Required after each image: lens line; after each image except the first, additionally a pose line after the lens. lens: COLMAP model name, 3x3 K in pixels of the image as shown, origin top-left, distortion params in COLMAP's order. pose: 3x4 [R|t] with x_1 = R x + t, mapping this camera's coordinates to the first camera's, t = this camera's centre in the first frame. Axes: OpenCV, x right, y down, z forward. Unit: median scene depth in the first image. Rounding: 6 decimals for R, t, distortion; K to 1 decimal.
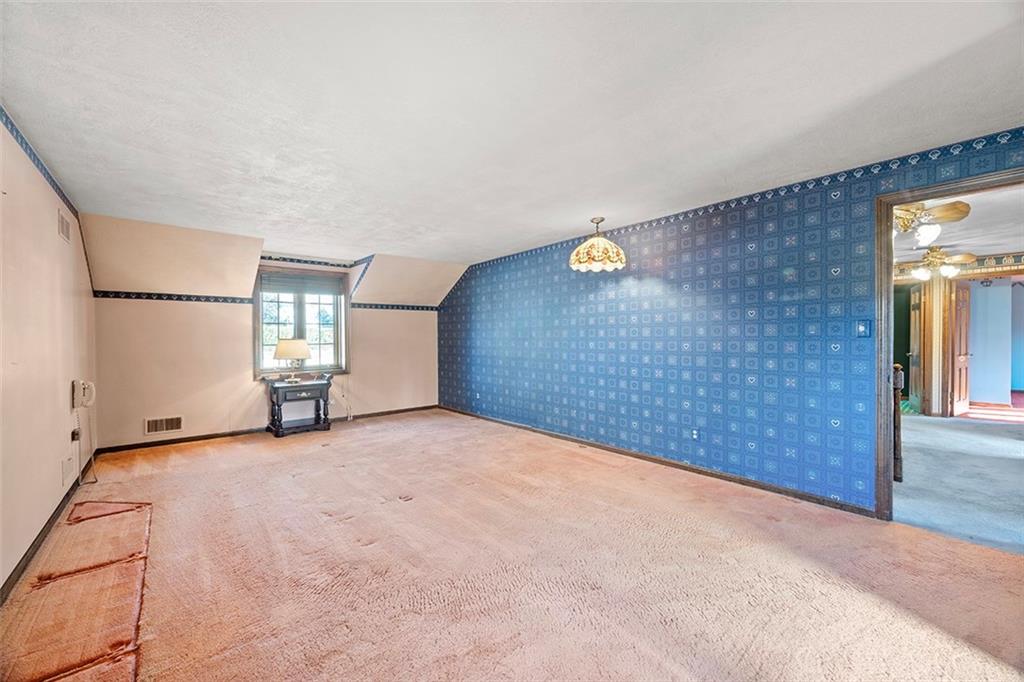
lens RADIAL K [[423.4, 0, 517.1], [0, 423.4, 344.3], [0, 0, 1]] dist [-0.003596, -0.000265]
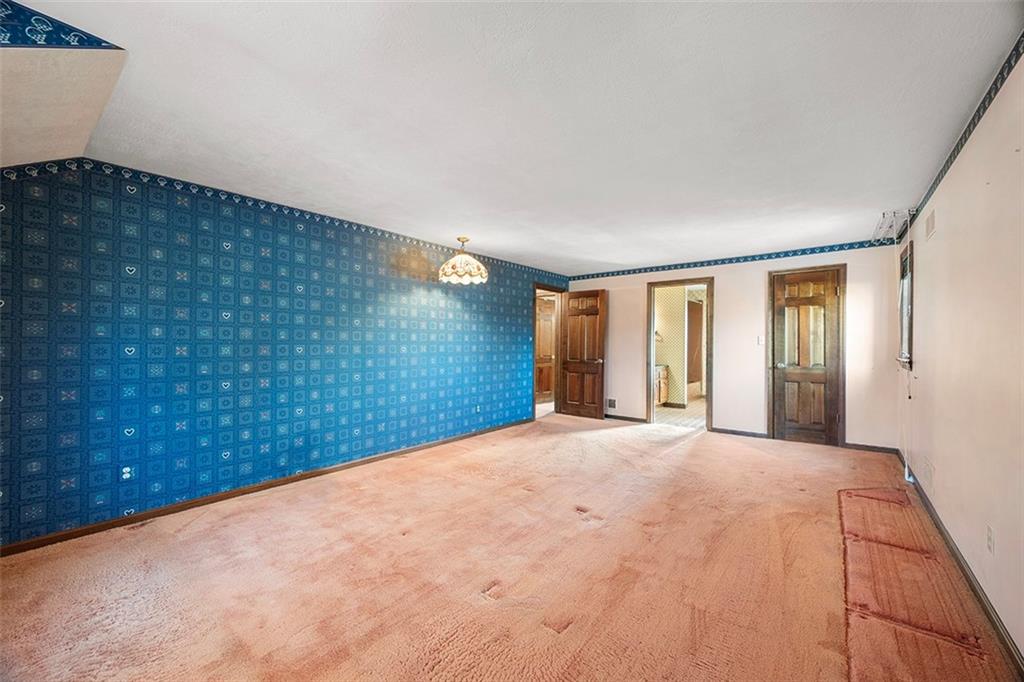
lens RADIAL K [[401.5, 0, 510.7], [0, 401.5, 339.7], [0, 0, 1]] dist [-0.015798, -0.000285]
pose [[-0.208567, 0.010603, 0.977951, -0.799932], [0.008949, 0.999920, -0.008932, -0.009844], [-0.977967, 0.006889, -0.208646, 0.983901]]
